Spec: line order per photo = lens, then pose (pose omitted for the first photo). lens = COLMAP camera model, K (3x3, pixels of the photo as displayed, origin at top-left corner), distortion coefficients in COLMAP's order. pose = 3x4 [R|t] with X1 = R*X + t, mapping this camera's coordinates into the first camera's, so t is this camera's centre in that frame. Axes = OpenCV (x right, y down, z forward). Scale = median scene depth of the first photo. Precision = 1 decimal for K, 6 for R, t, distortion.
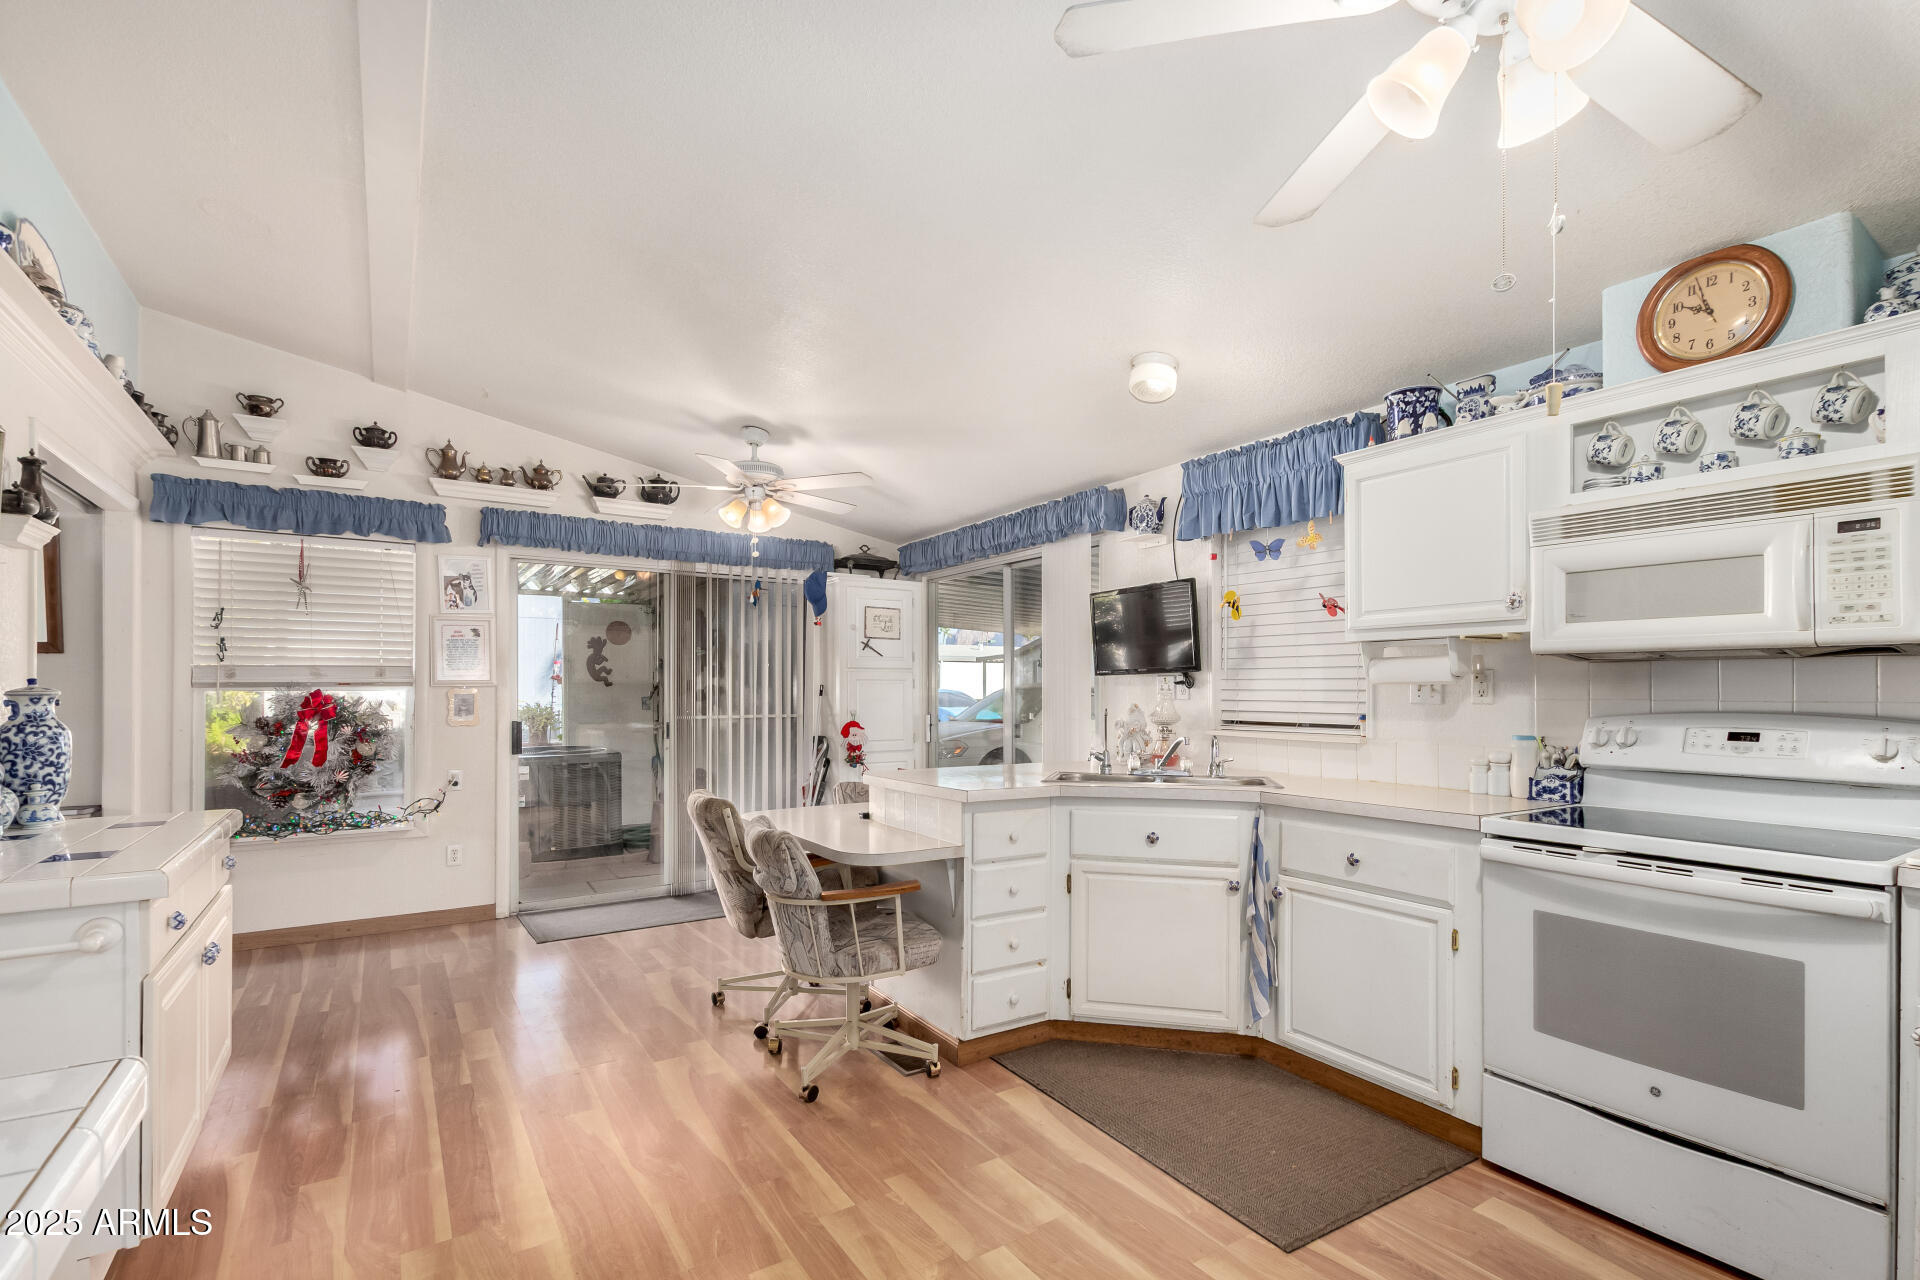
lens RADIAL K [[879.7, 0, 984.5], [0, 879.7, 681.0], [0, 0, 1]] dist [0.010745, -0.005451]
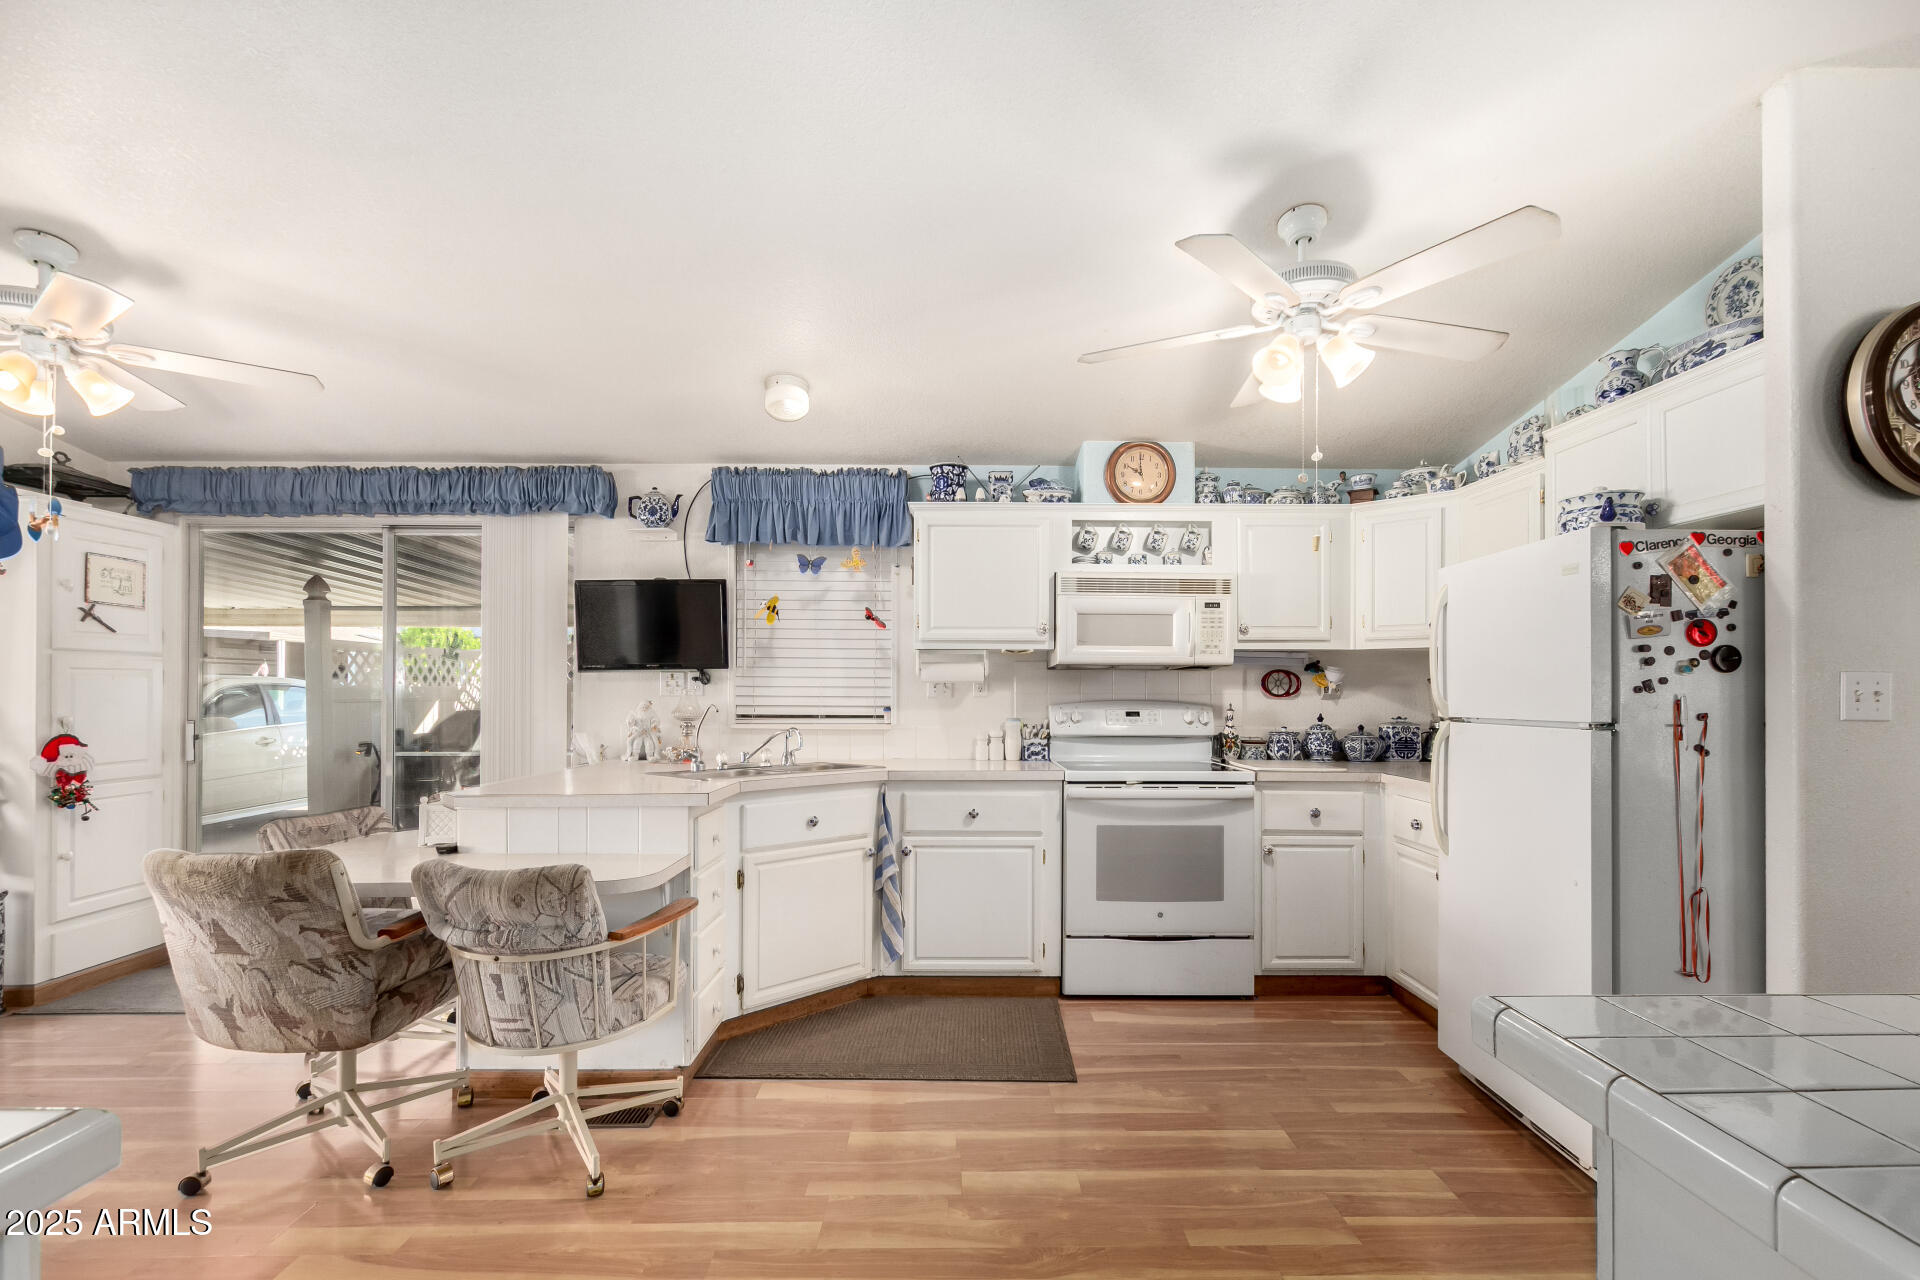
lens RADIAL K [[879.7, 0, 955.4], [0, 879.7, 673.3], [0, 0, 1]] dist [0.010745, -0.005451]
pose [[0.546973, 0.016122, 0.836995, -0.626435], [-0.011678, 0.999864, -0.011628, 0.004661], [-0.837069, -0.003415, 0.547087, 0.251998]]
